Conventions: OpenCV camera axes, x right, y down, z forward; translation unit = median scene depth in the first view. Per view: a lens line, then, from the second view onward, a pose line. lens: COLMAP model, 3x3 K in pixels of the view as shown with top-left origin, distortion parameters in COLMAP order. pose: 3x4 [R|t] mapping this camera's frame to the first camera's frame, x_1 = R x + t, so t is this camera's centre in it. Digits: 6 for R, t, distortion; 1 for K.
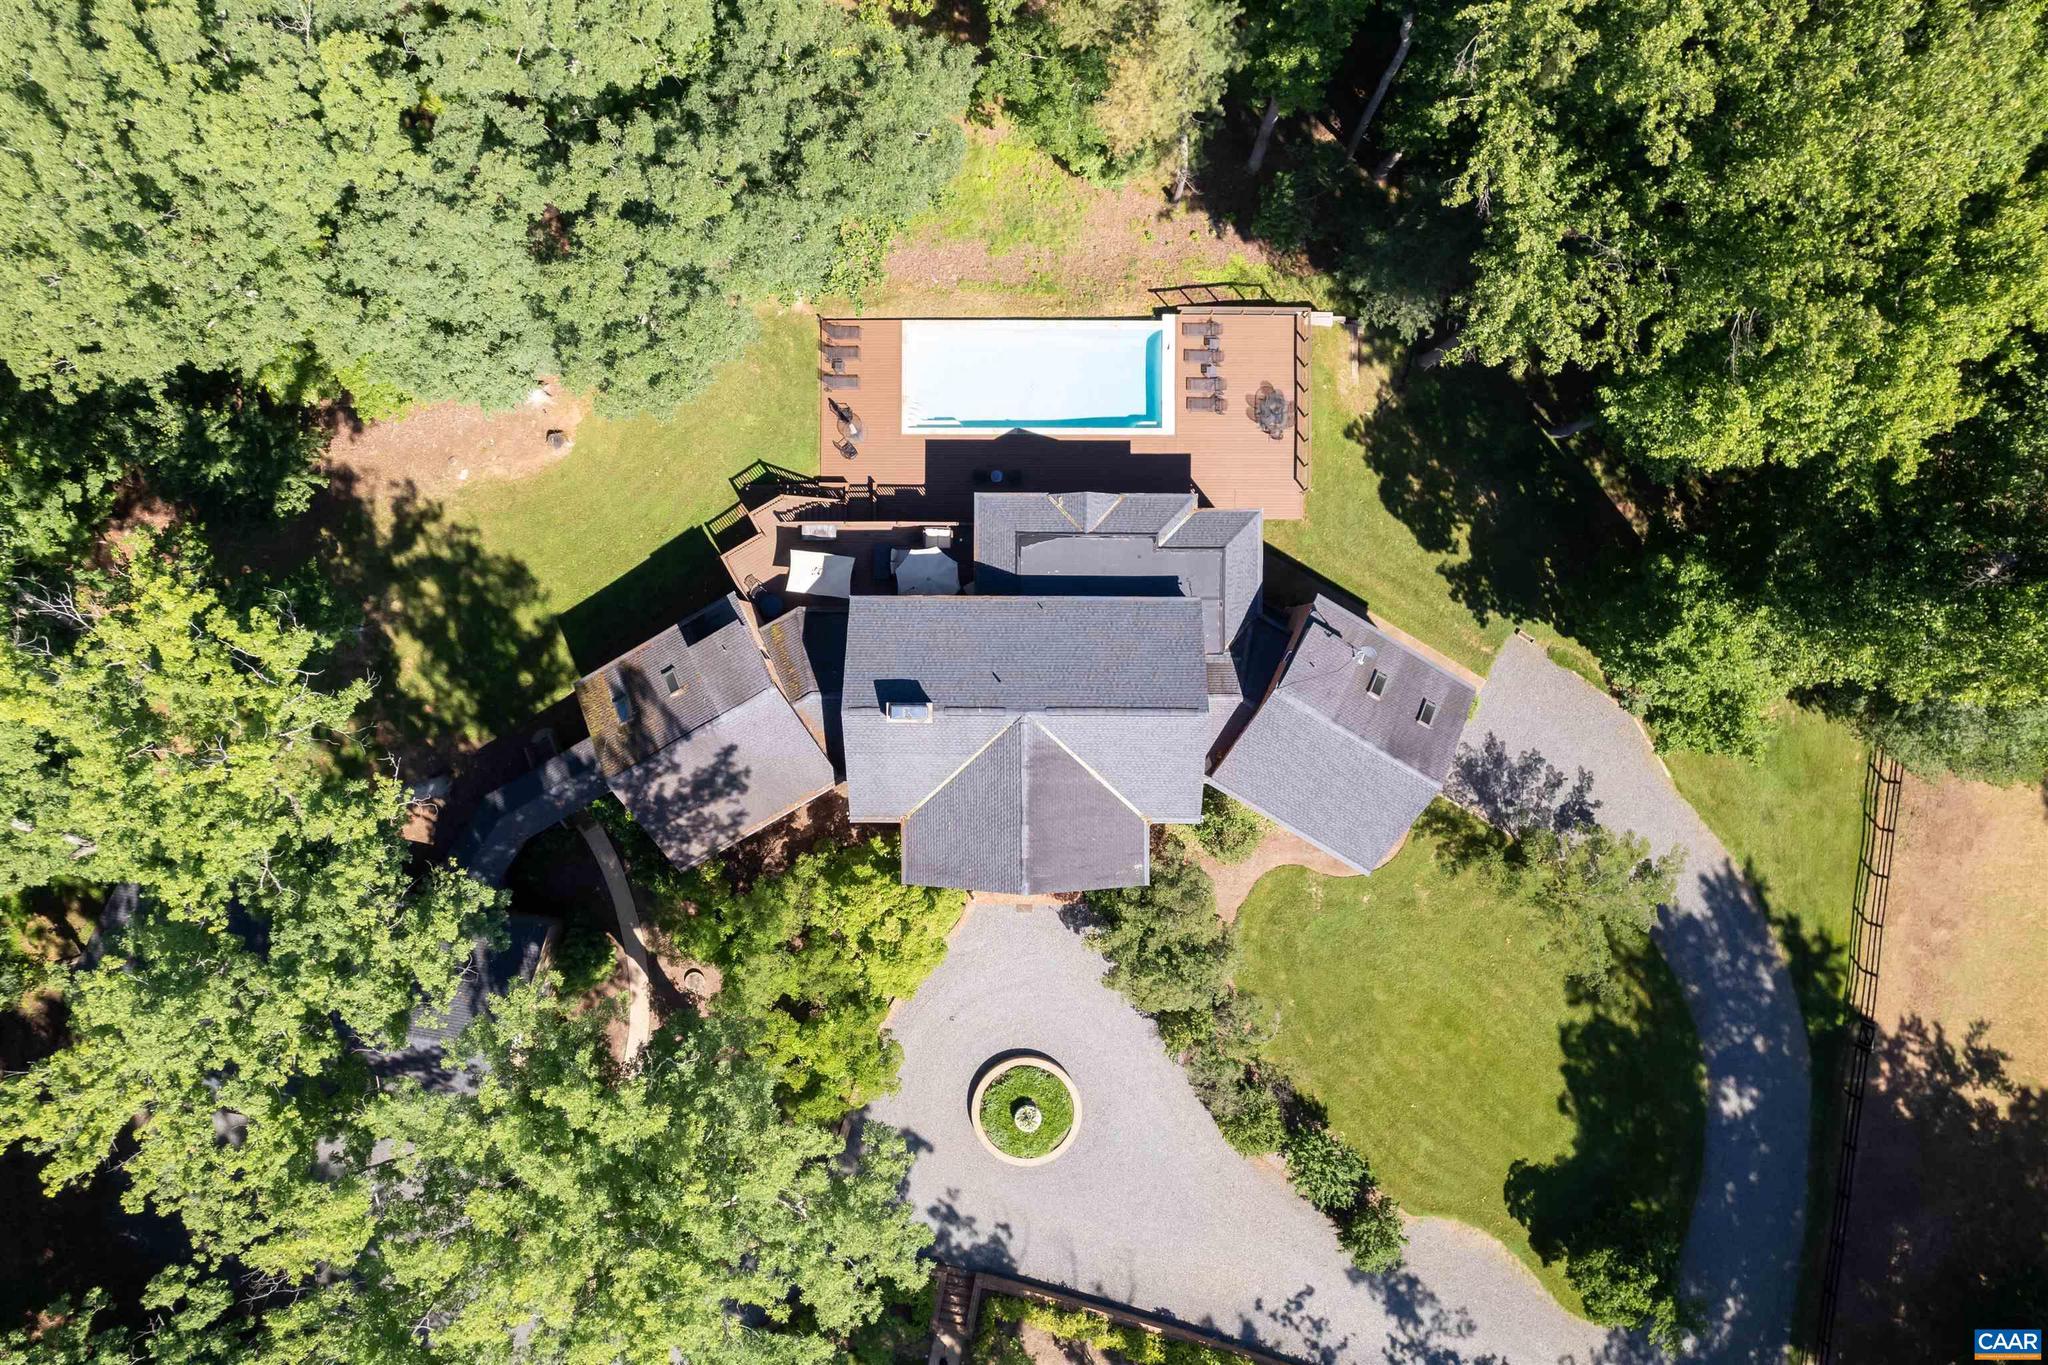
lens RADIAL K [[1301.2, 0, 1024.0], [0, 1301.2, 682.5], [0, 0, 1]] dist [-0.075252, 0.066040]
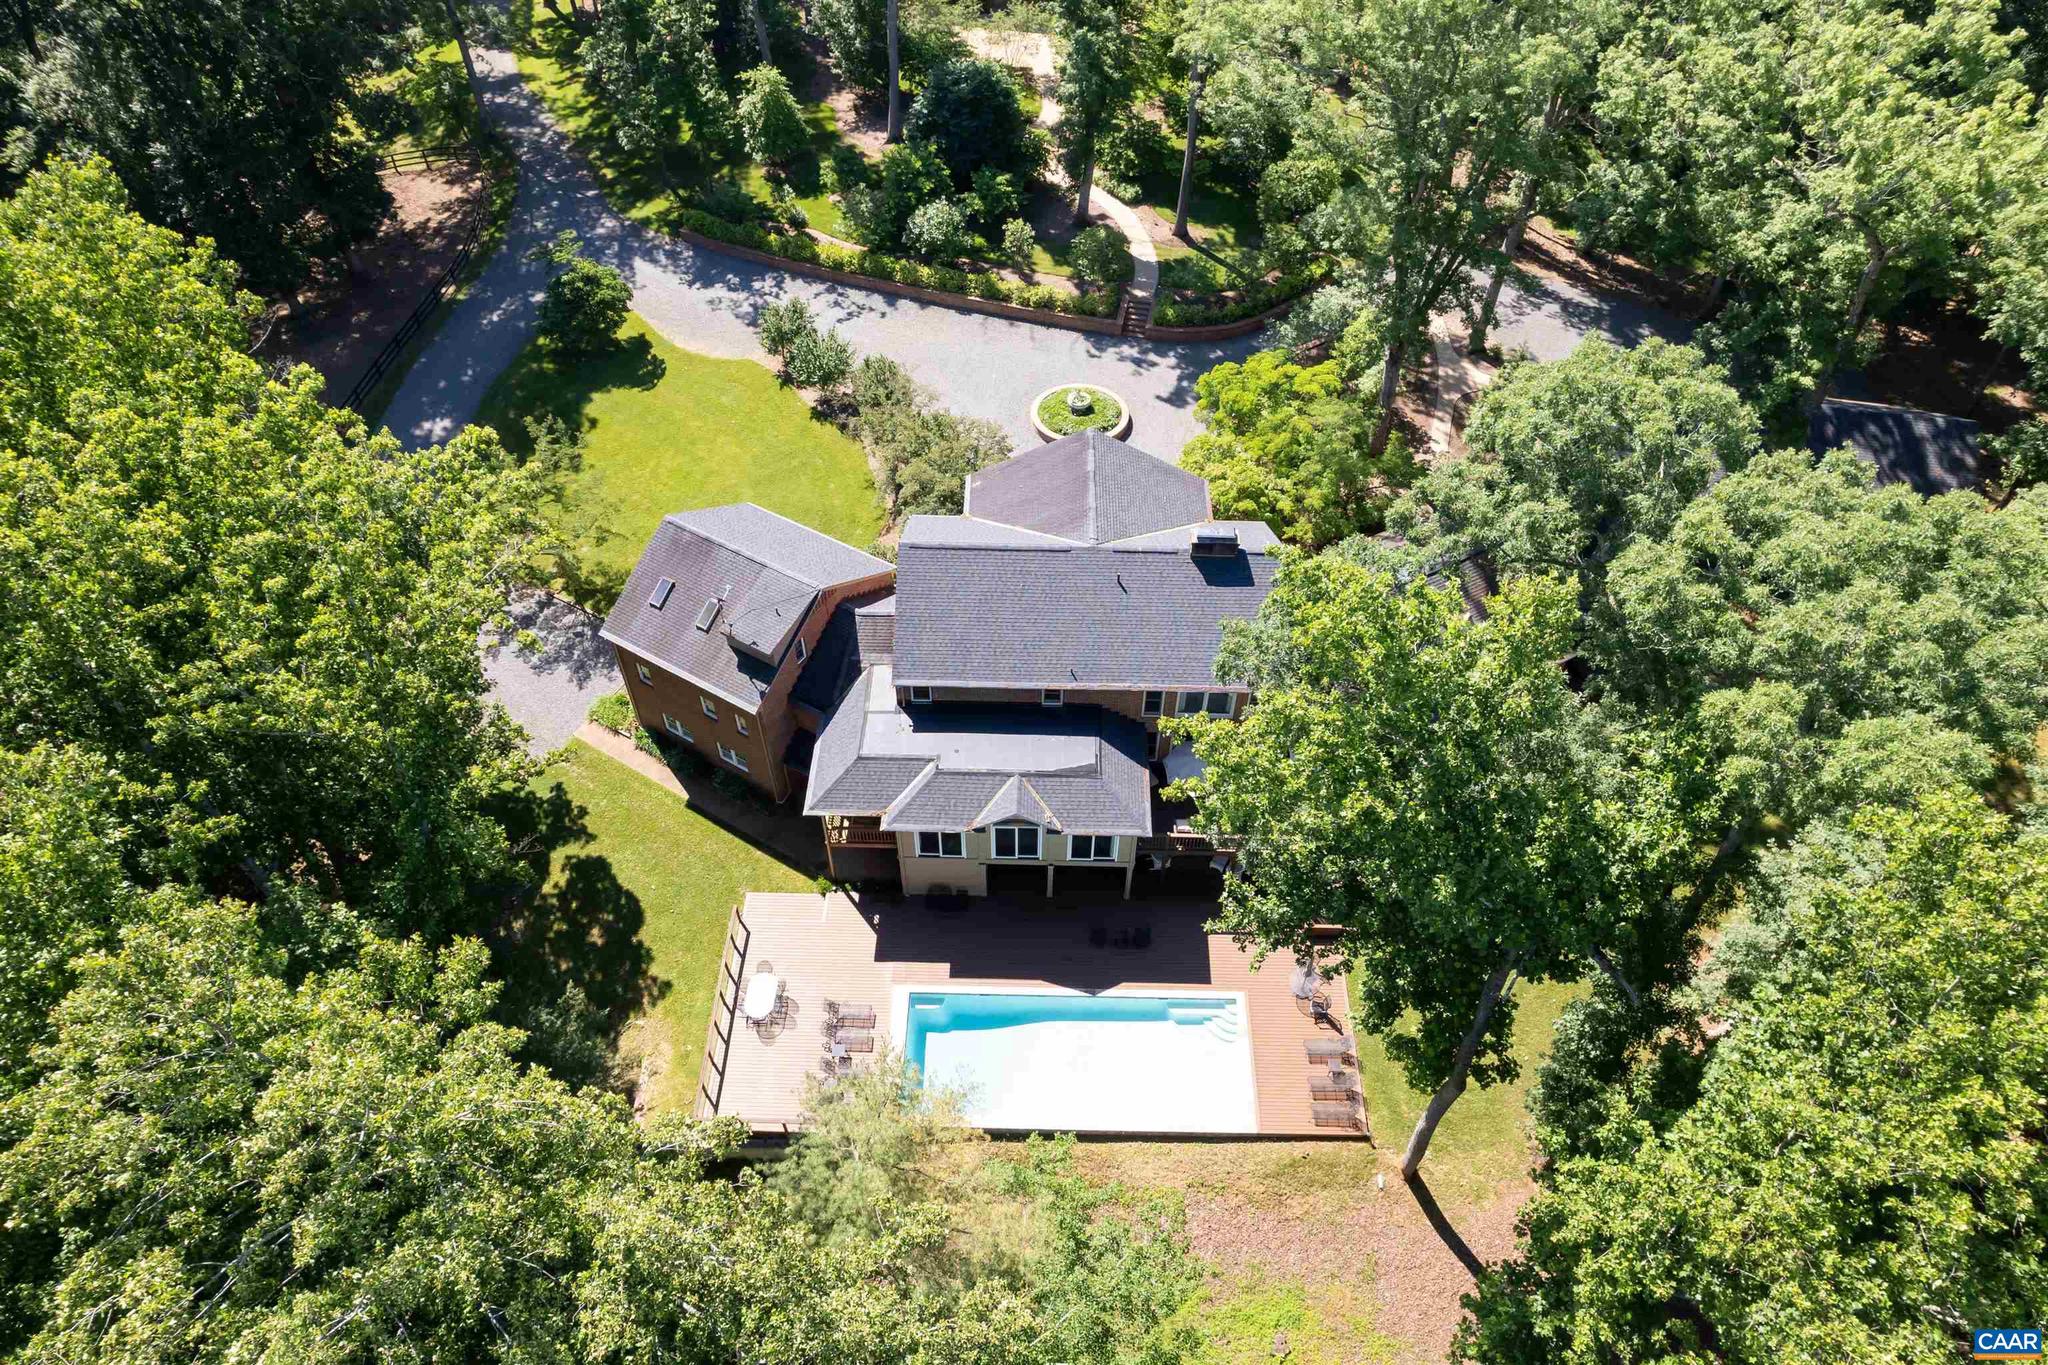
lens RADIAL K [[1301.2, 0, 1024.0], [0, 1301.2, 682.5], [0, 0, 1]] dist [-0.075252, 0.066040]
pose [[-0.999873, -0.015420, 0.003954, 0.038311], [0.014168, -0.748789, 0.662658, -0.587859], [-0.007257, 0.662630, 0.748912, 0.306505]]
